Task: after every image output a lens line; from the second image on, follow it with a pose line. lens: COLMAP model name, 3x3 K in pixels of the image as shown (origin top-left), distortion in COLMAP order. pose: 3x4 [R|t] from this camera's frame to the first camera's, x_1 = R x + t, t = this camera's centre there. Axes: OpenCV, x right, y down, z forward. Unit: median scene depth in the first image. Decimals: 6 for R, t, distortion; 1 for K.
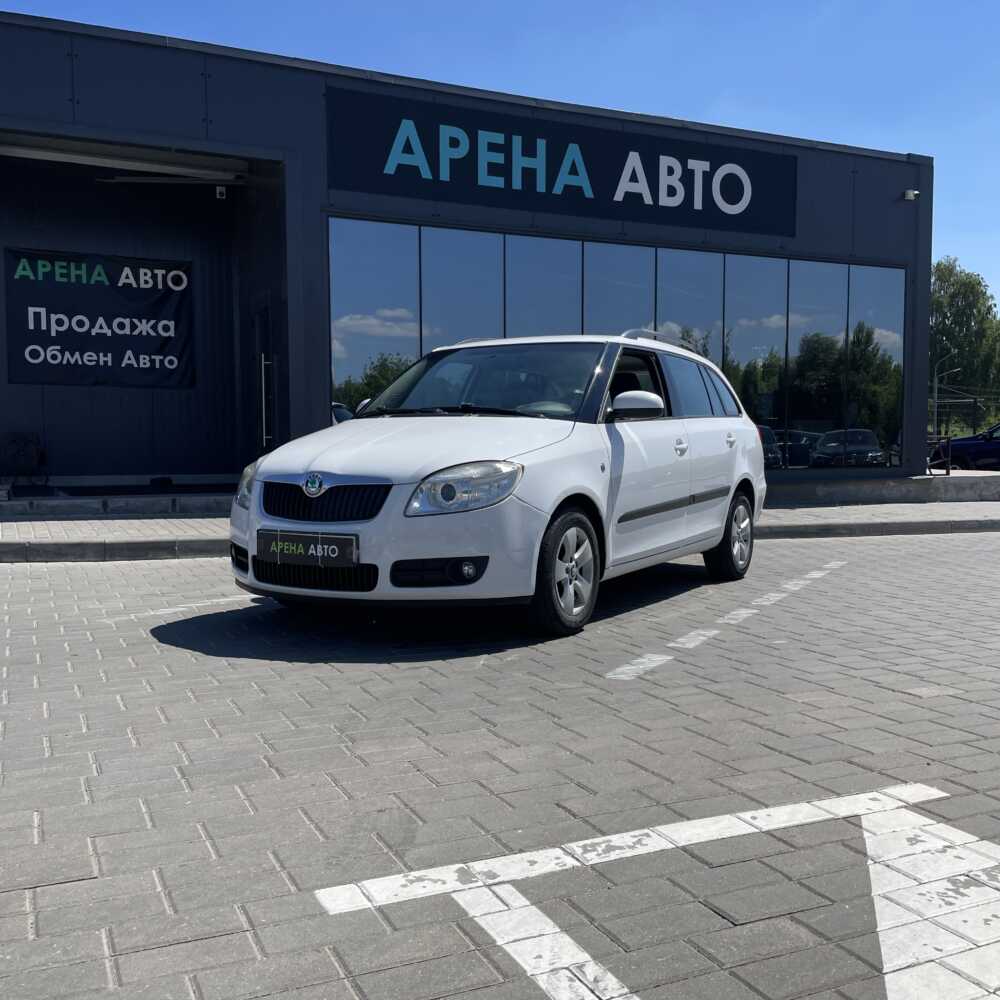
lens RADIAL K [[1031.8, 0, 502.5], [0, 1031.8, 522.8], [0, 0, 1]] dist [0.060516, -0.043336]
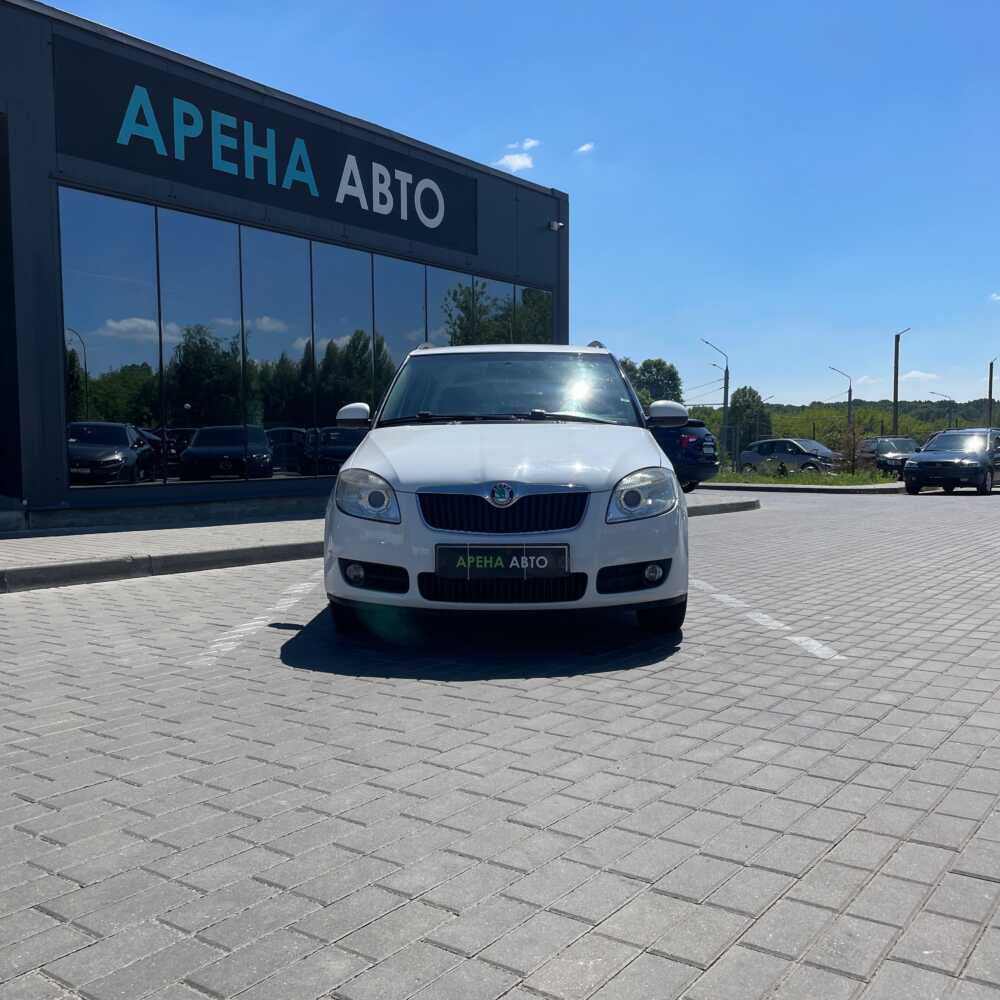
lens RADIAL K [[1031.8, 0, 502.5], [0, 1031.8, 522.8], [0, 0, 1]] dist [0.060516, -0.043336]
pose [[0.873284, -0.039639, 0.485596, -0.259871], [0.039955, 0.999154, 0.009706, -0.008063], [-0.485570, 0.010926, 0.874130, 0.062986]]
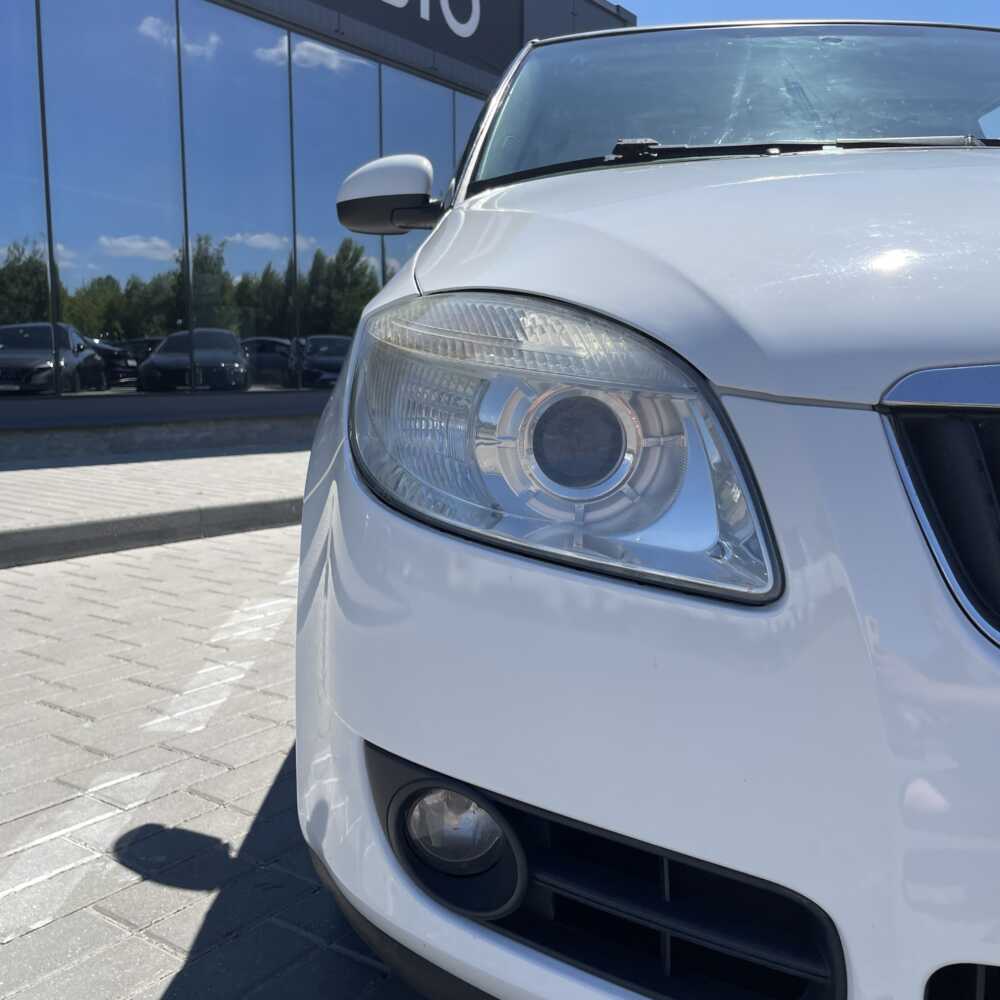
lens RADIAL K [[1008.3, 0, 481.5], [0, 1008.3, 520.1], [0, 0, 1]] dist [0.050733, -0.031933]
pose [[0.875821, -0.061331, 0.478723, -0.146758], [0.025101, 0.996339, 0.081724, -0.015800], [-0.481983, -0.059559, 0.874154, 0.381066]]
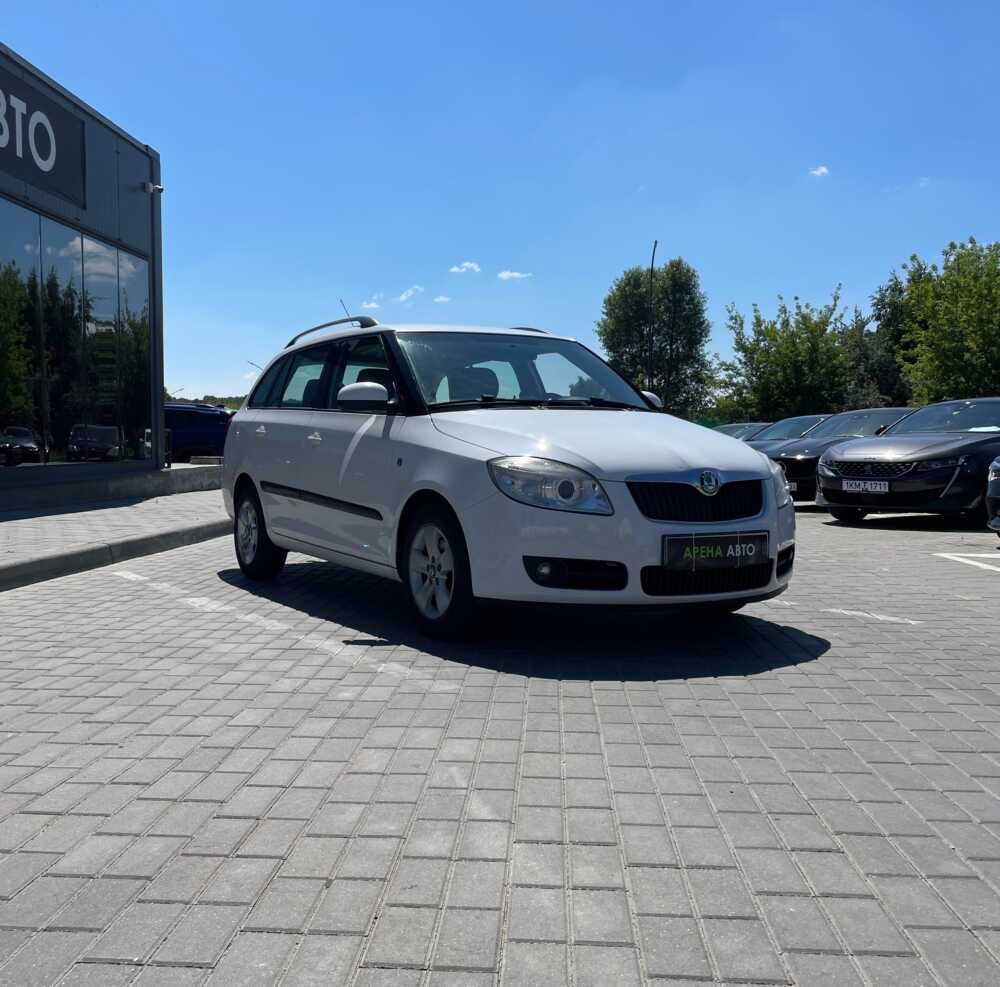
lens RADIAL K [[1106.3, 0, 500.0], [0, 1106.3, 493.5], [0, 0, 1]] dist [0.018169, 0.000129]
pose [[0.473714, -0.036496, 0.879922, -0.461981], [0.060266, 0.998142, 0.008955, -0.018882], [-0.878614, 0.048787, 0.475033, 0.275189]]
